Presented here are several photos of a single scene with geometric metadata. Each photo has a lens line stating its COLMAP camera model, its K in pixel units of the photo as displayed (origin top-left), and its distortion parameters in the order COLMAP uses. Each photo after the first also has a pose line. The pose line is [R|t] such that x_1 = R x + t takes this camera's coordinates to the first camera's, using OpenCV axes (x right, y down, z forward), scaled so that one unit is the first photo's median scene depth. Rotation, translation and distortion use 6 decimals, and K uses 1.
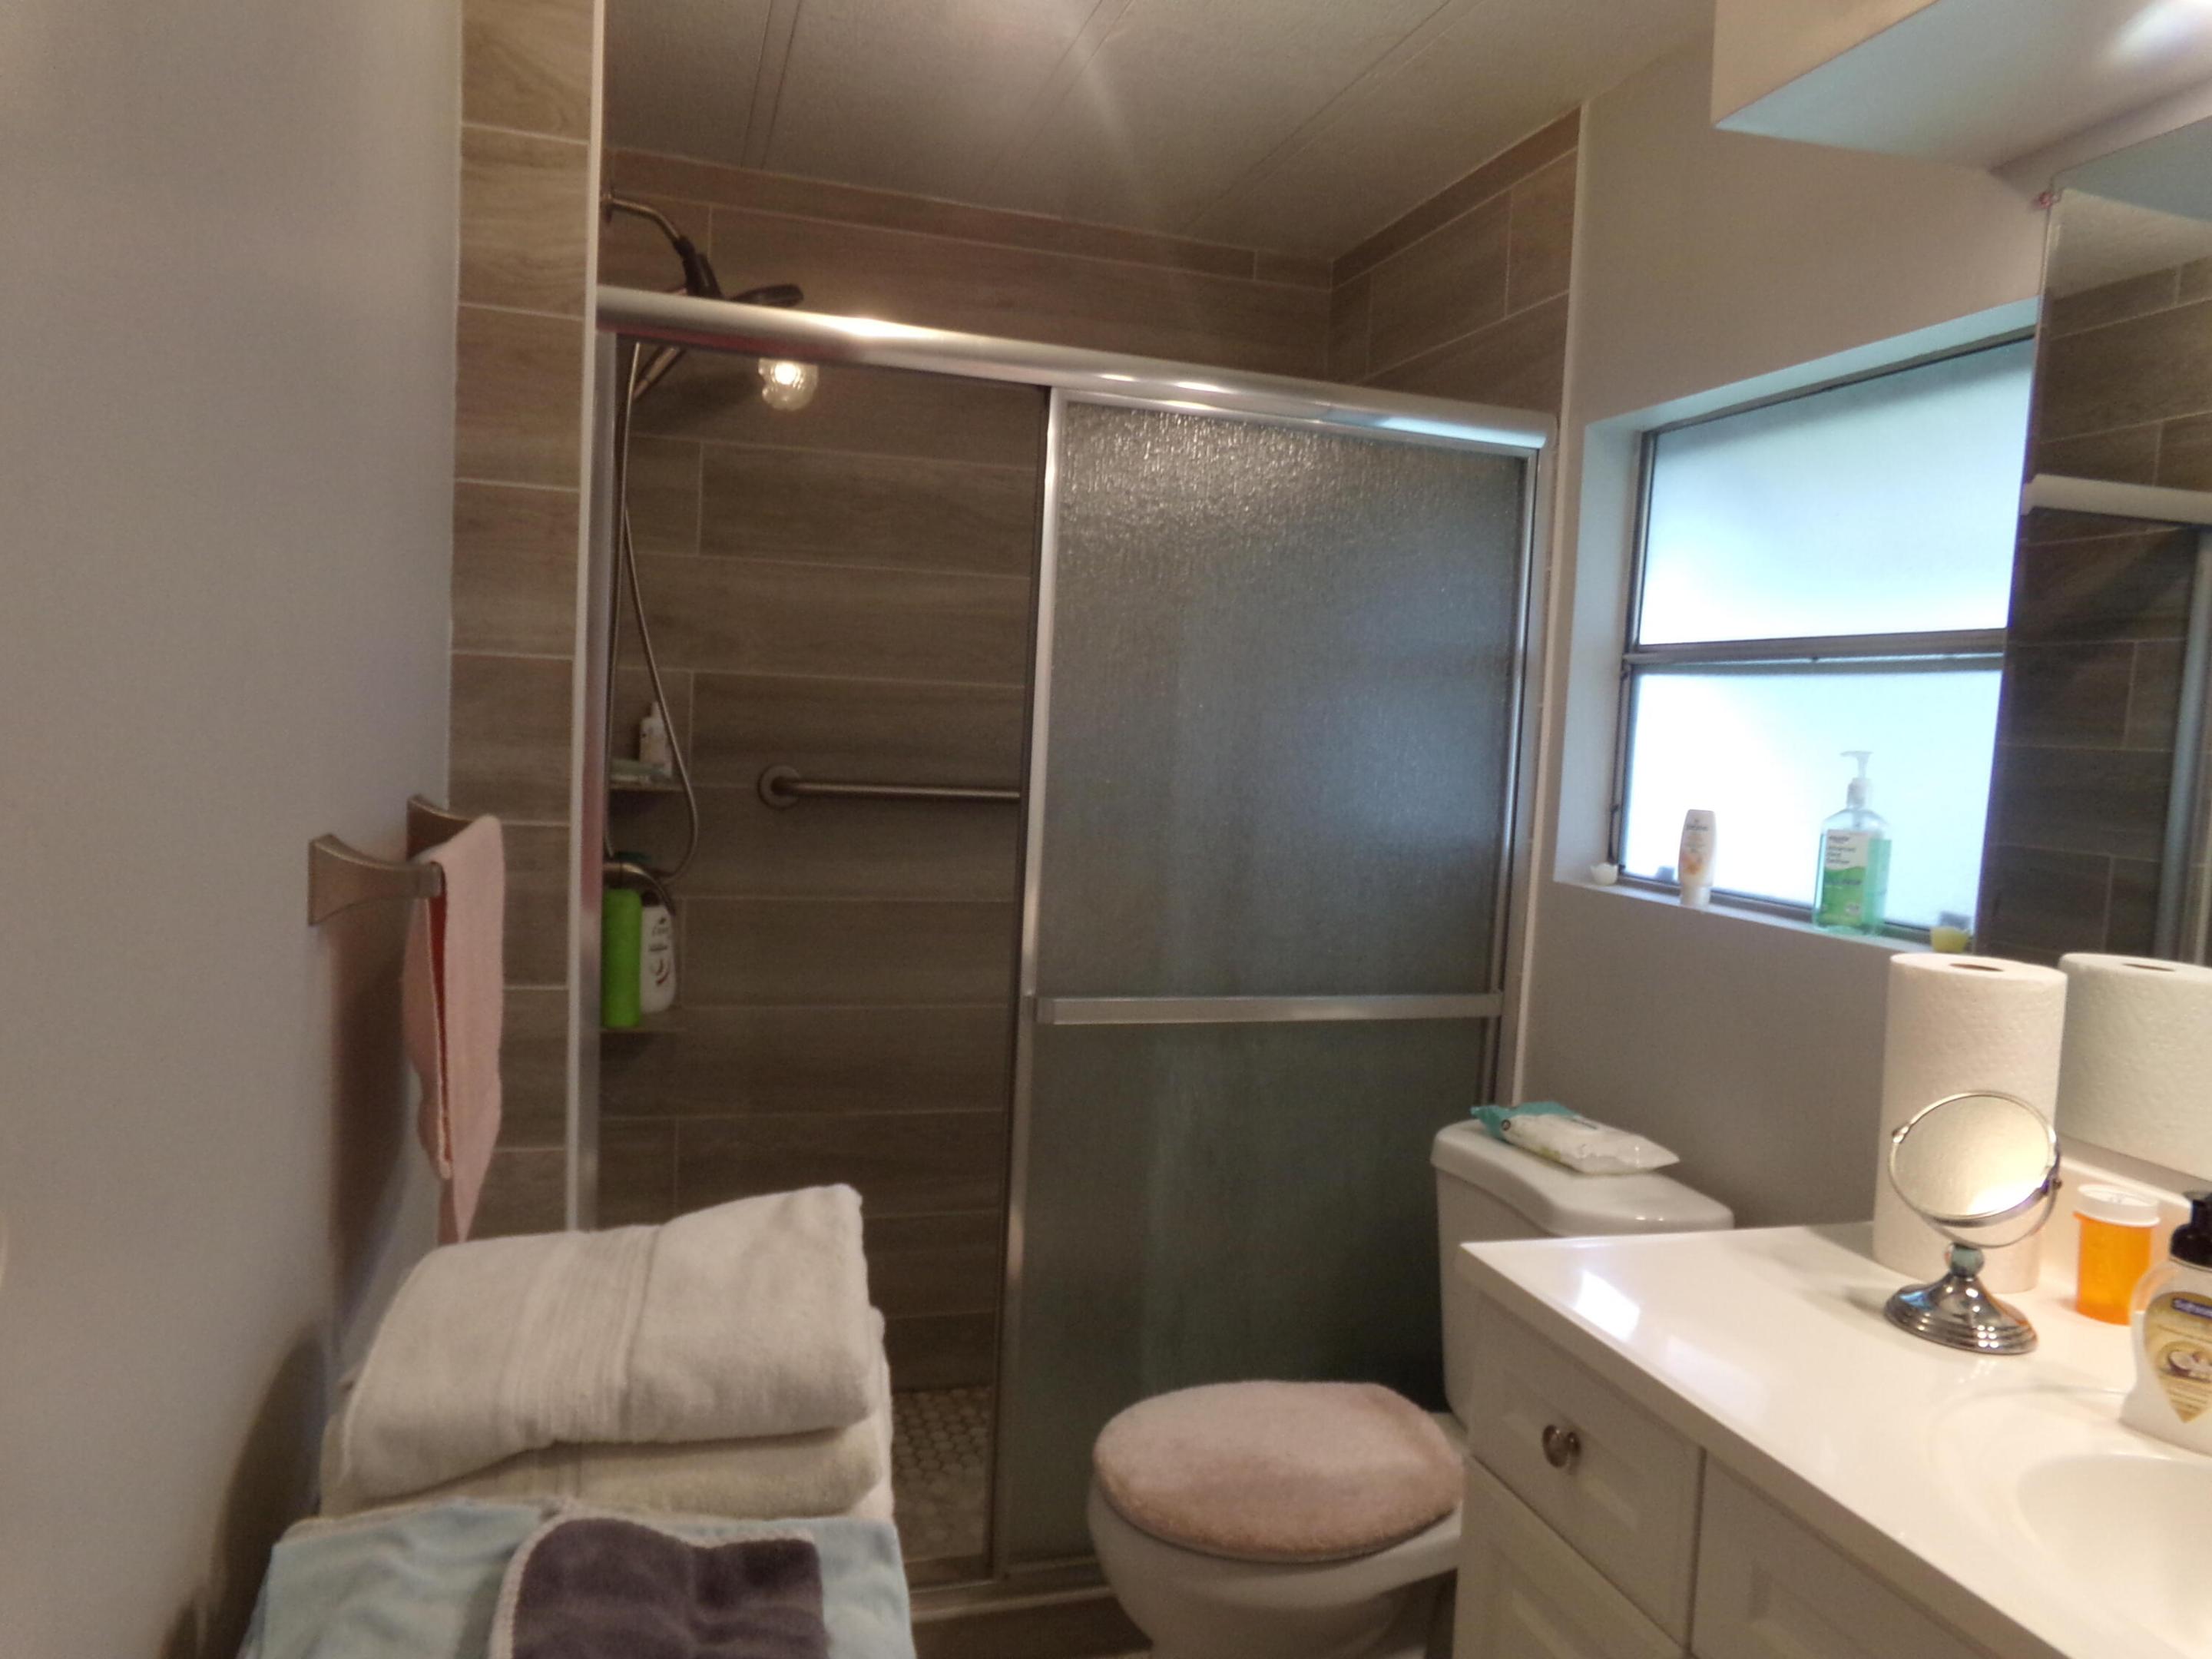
lens RADIAL K [[1521.7, 0, 1106.1], [0, 1521.7, 835.7], [0, 0, 1]] dist [0.003342, 0.007053]
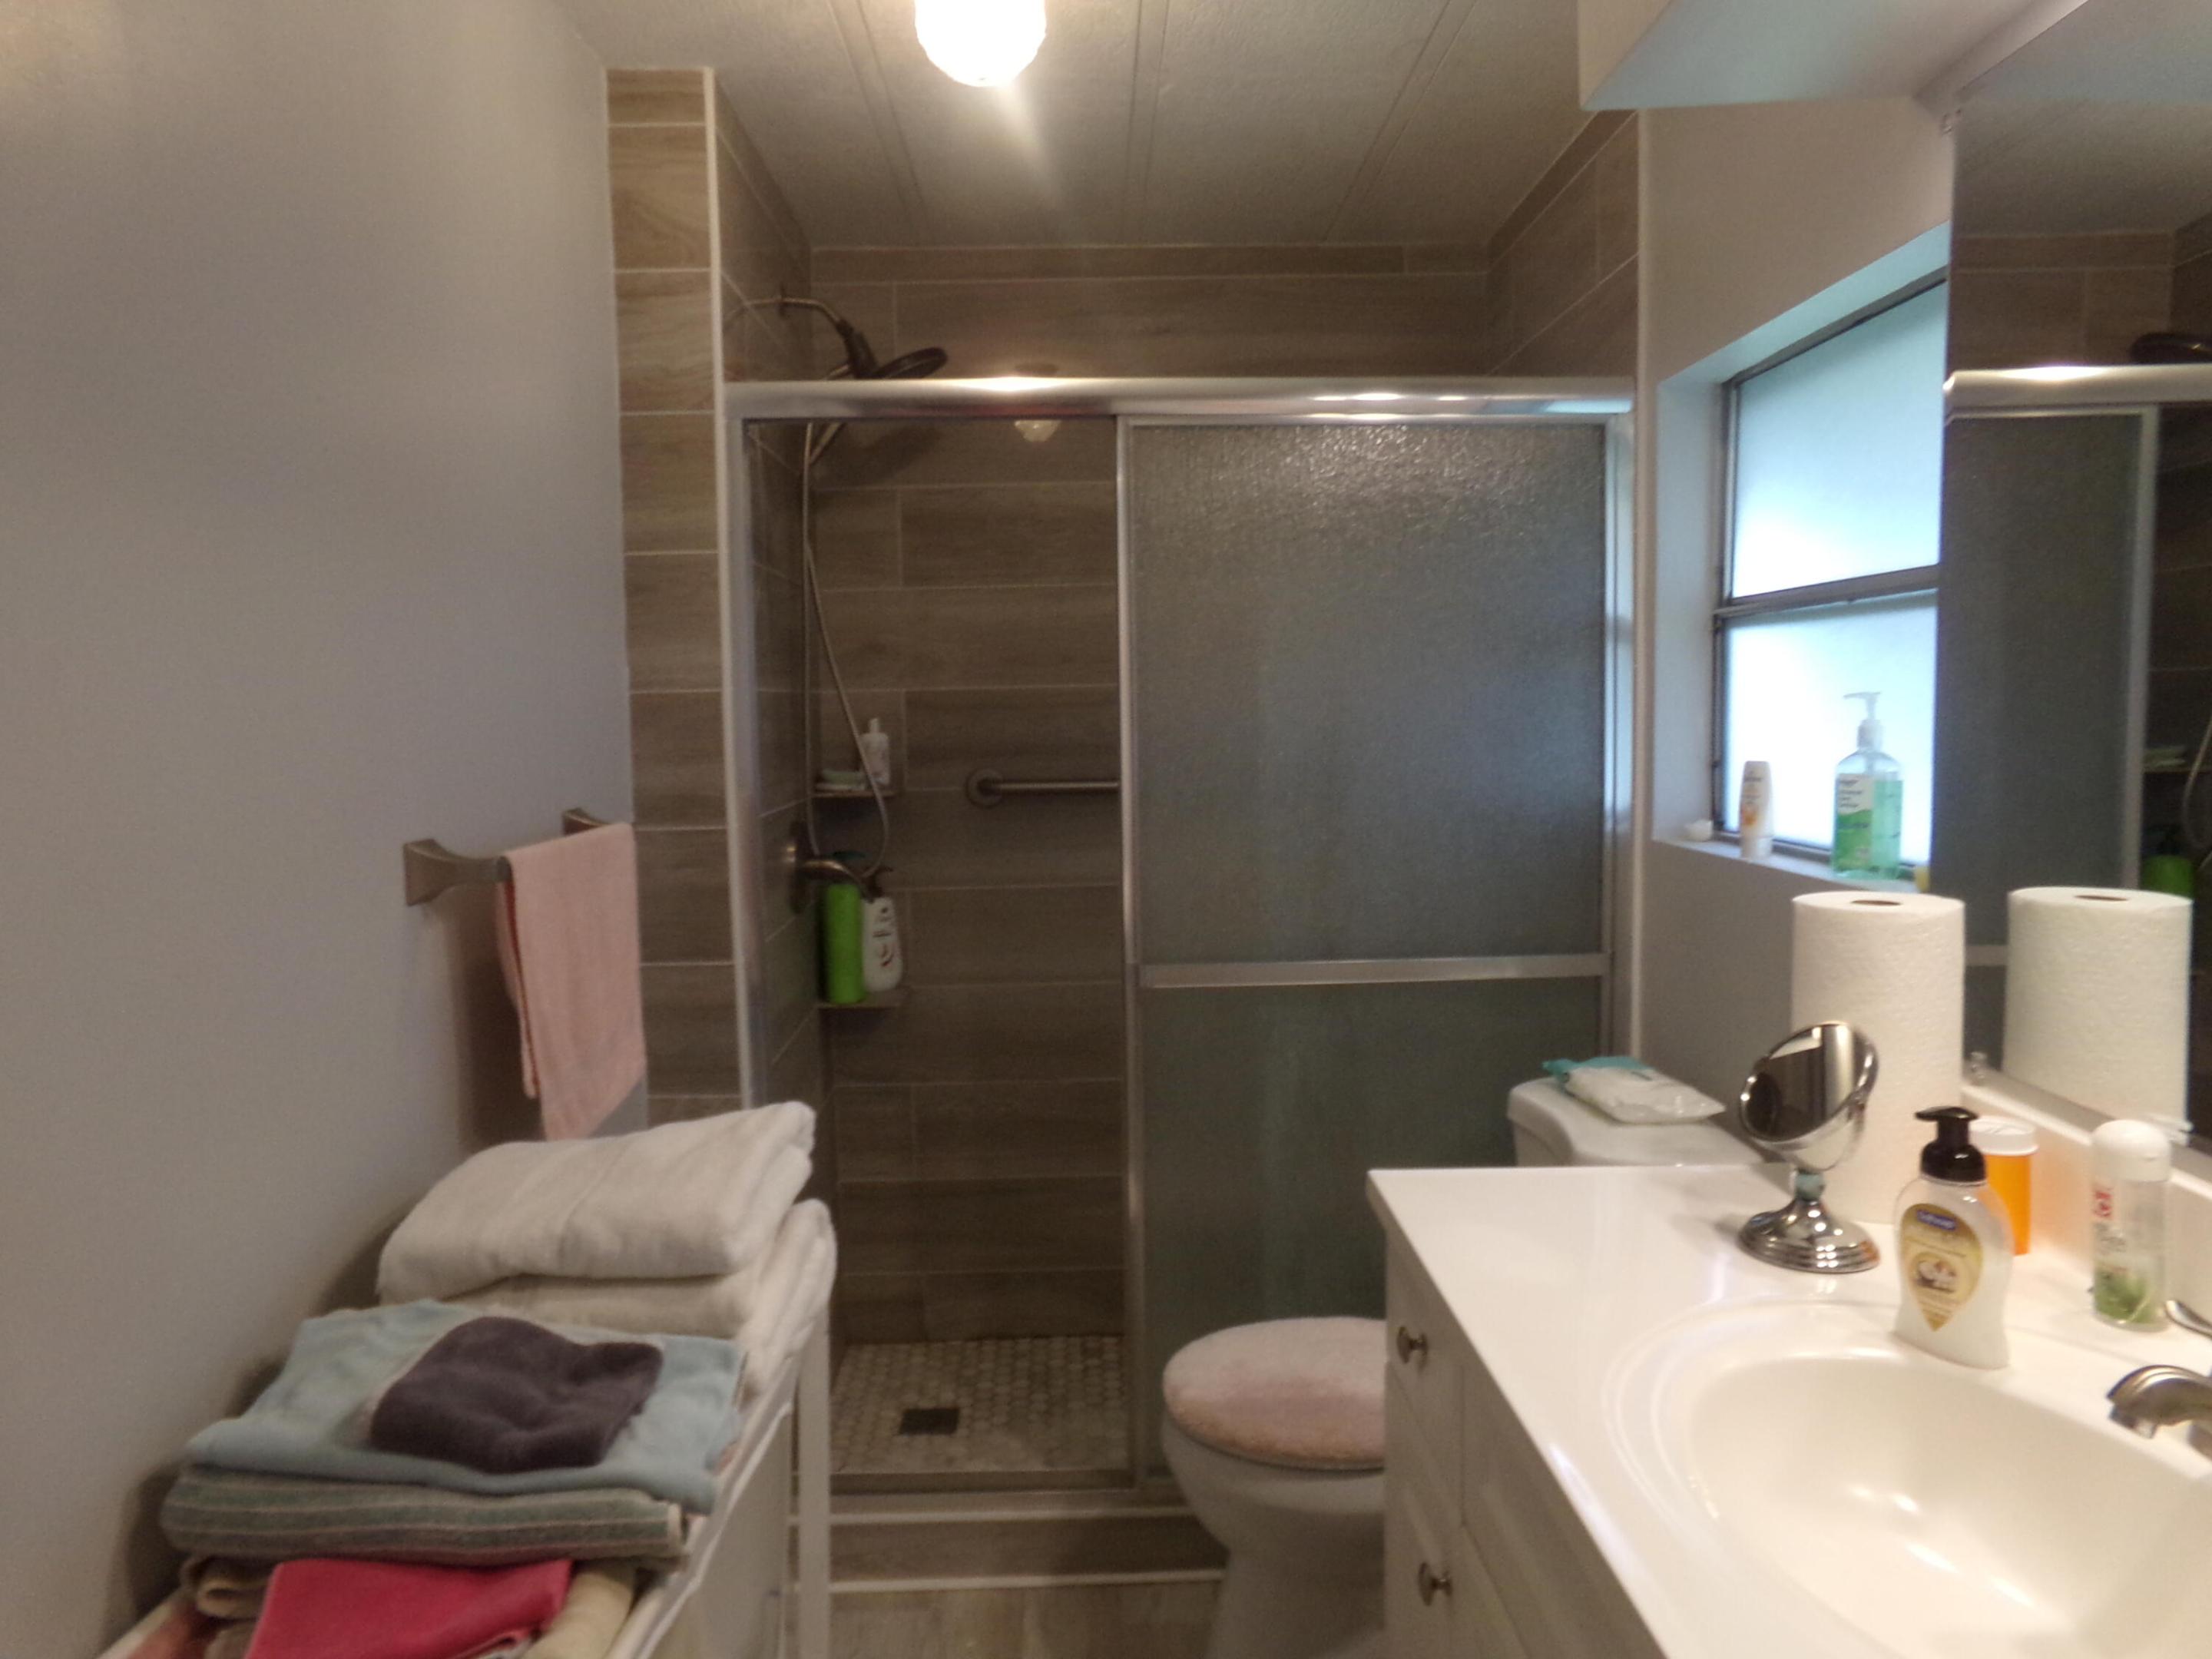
lens RADIAL K [[1533.7, 0, 1092.4], [0, 1533.7, 834.8], [0, 0, 1]] dist [-0.091208, 0.172645]
pose [[0.957504, -0.044439, -0.284974, 0.280106], [0.044869, 0.998980, -0.005023, 0.018223], [0.284907, -0.007977, 0.958522, -0.081021]]
